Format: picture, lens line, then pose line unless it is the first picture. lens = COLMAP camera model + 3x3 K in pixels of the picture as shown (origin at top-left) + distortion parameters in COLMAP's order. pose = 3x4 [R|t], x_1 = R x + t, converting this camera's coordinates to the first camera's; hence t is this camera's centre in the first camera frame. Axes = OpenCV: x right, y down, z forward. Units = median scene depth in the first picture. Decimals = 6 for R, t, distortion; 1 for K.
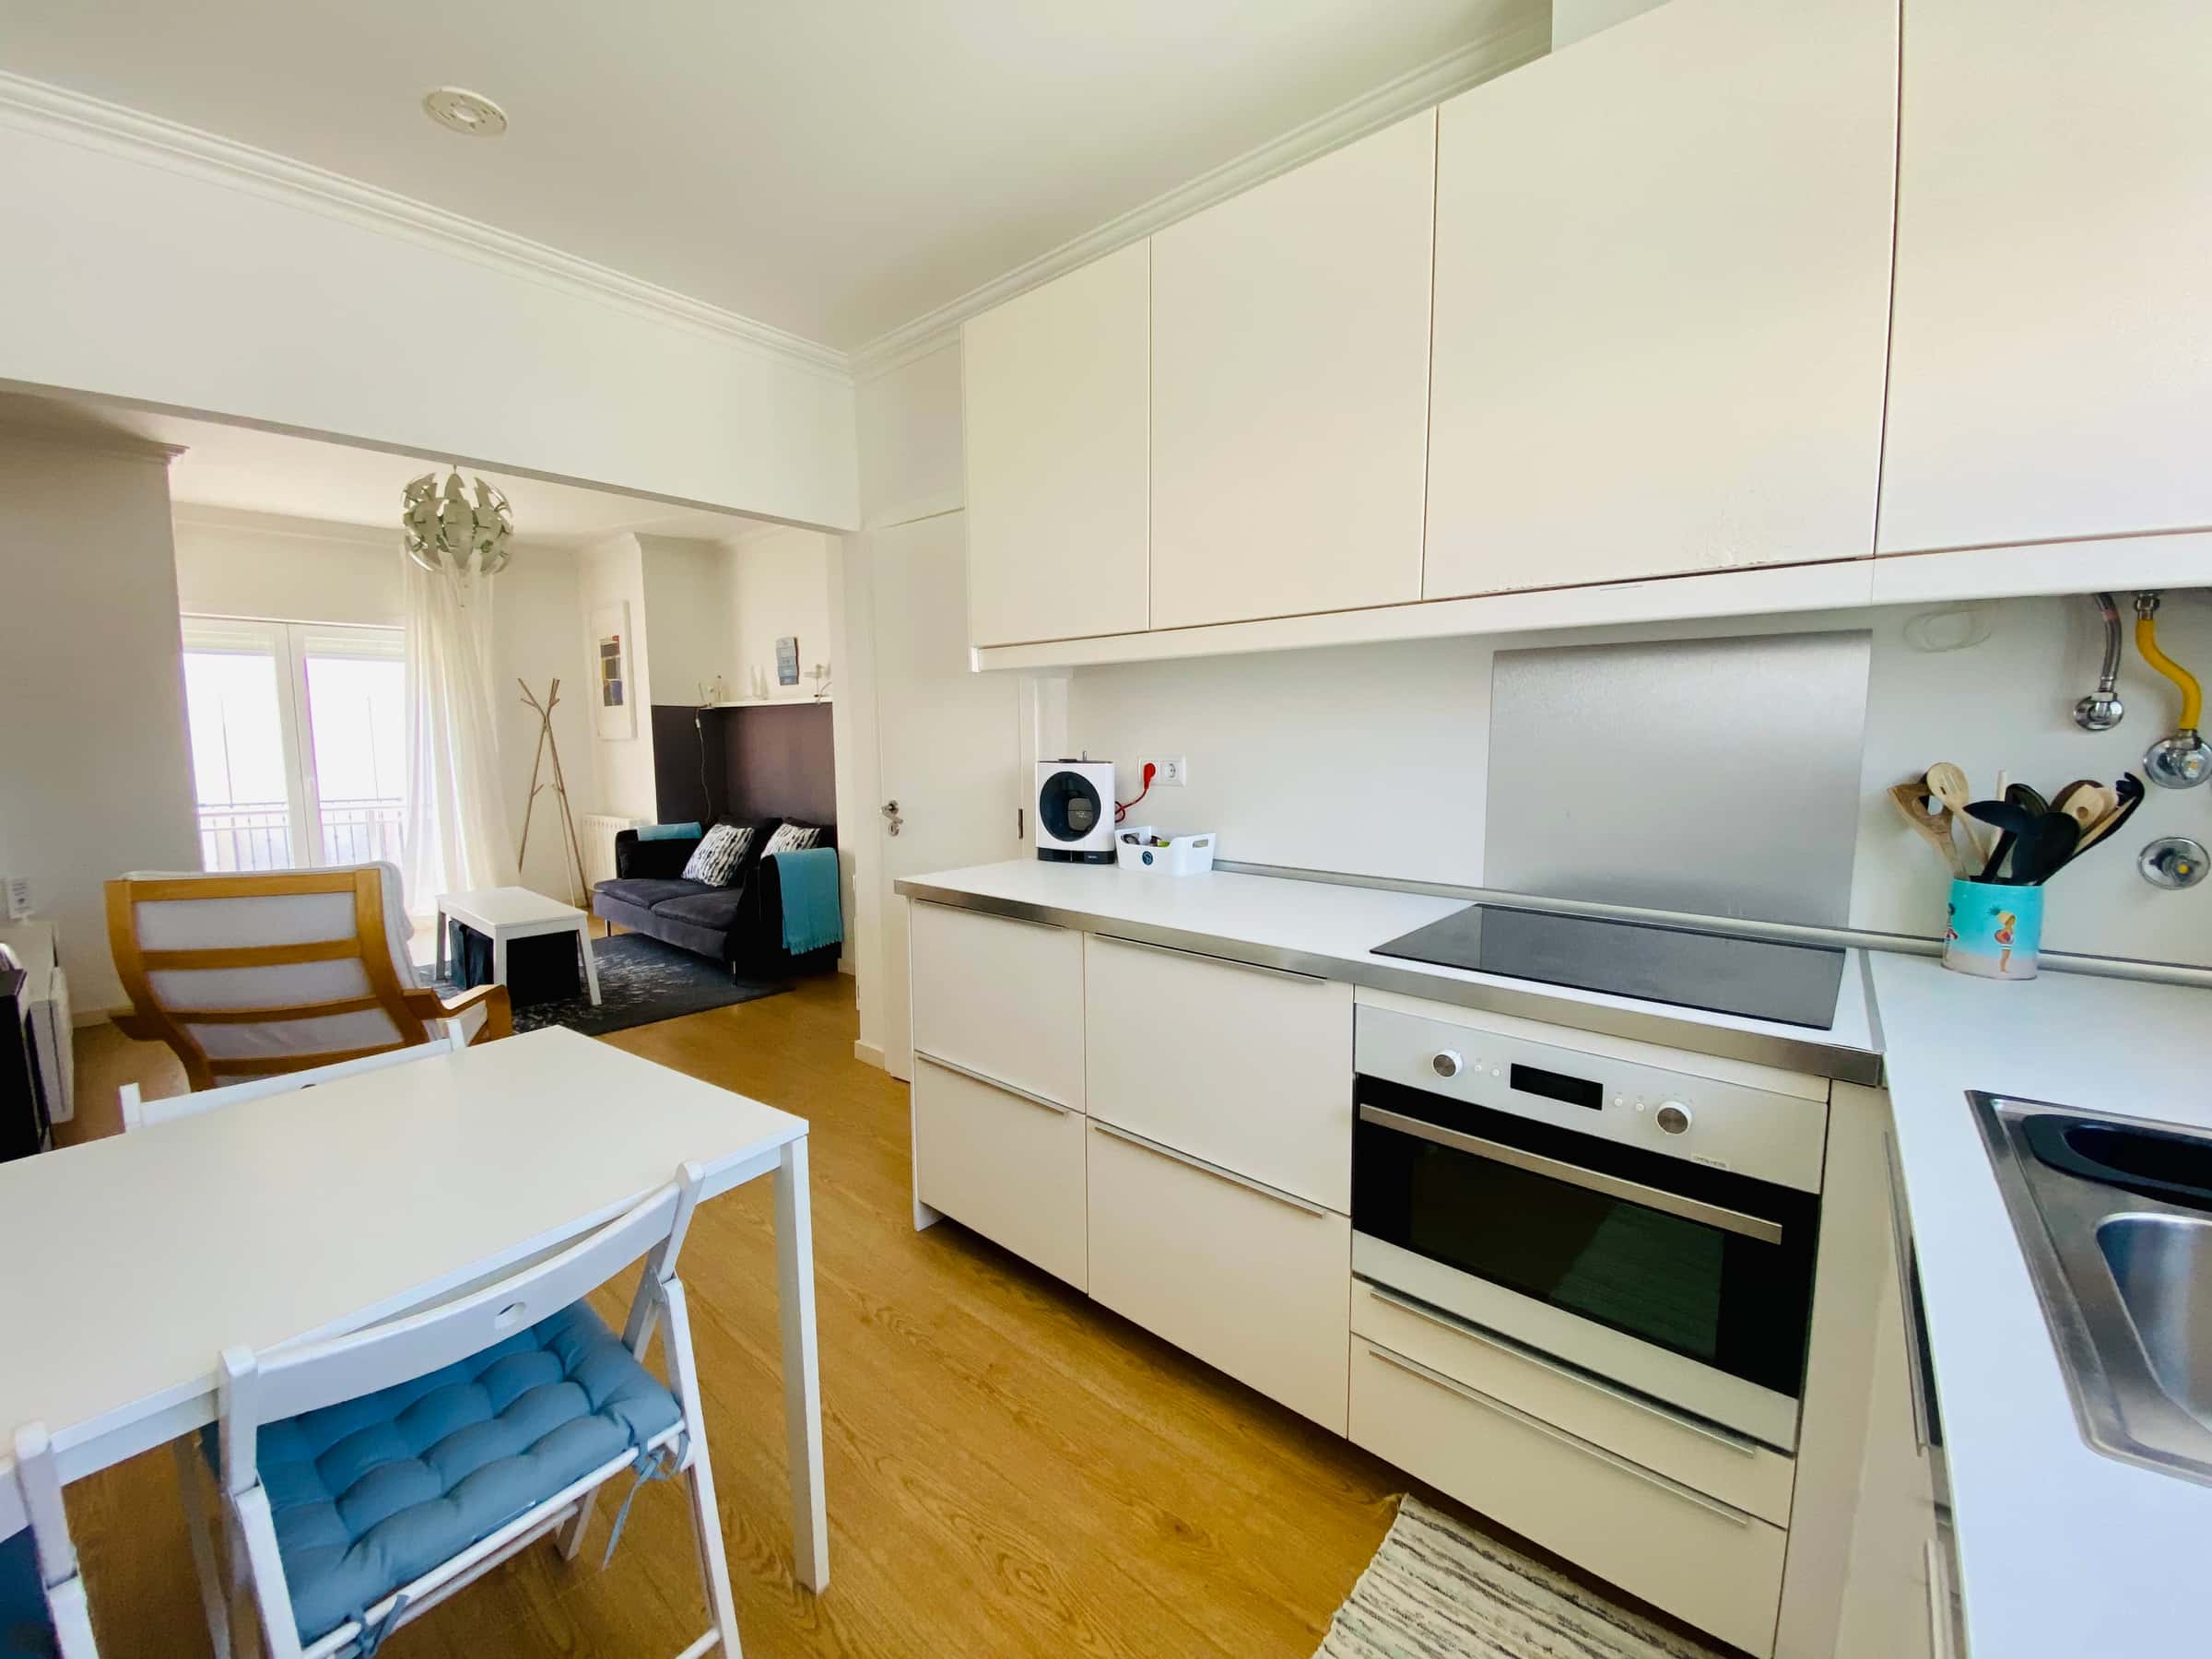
lens RADIAL K [[871.3, 0, 1106.0], [0, 871.3, 829.5], [0, 0, 1]] dist [-0.003638, -0.000324]
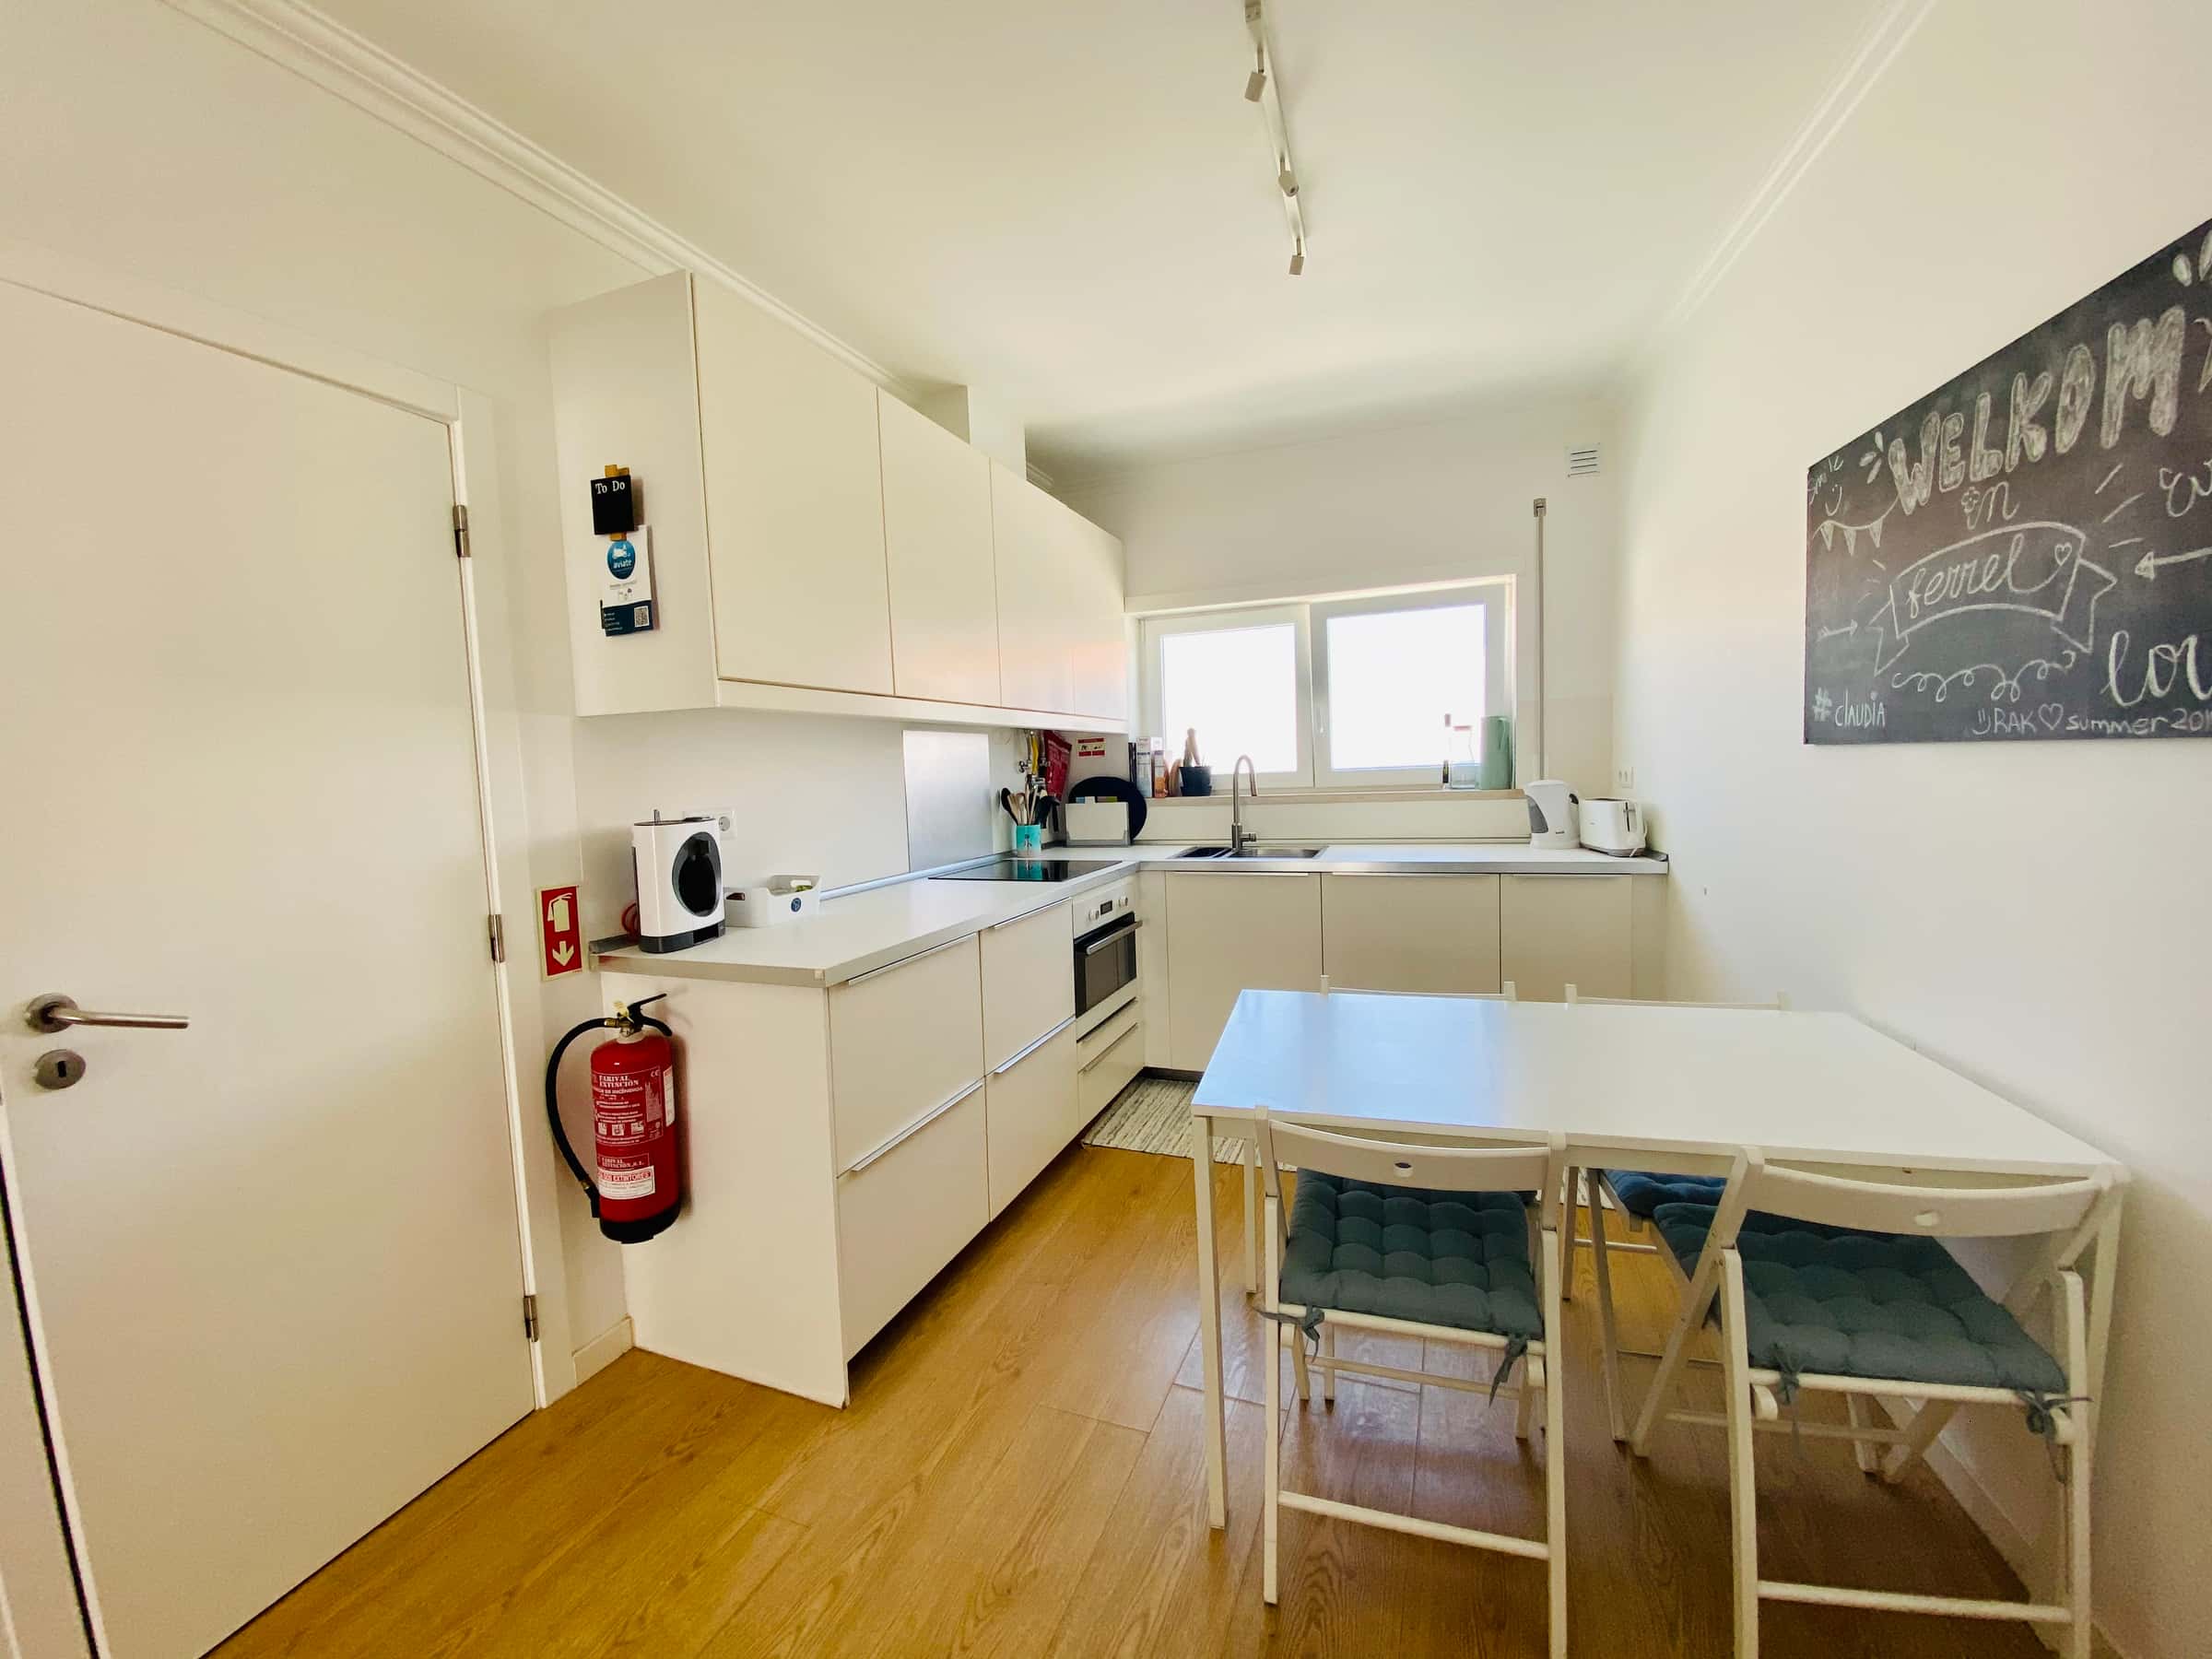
lens RADIAL K [[881.8, 0, 1106.0], [0, 881.8, 829.5], [0, 0, 1]] dist [-0.000955, -0.000074]
pose [[-0.321316, -0.056844, 0.945264, -1.056157], [0.134356, 0.985362, 0.104926, -0.115424], [-0.937392, 0.160716, -0.308976, 0.968775]]
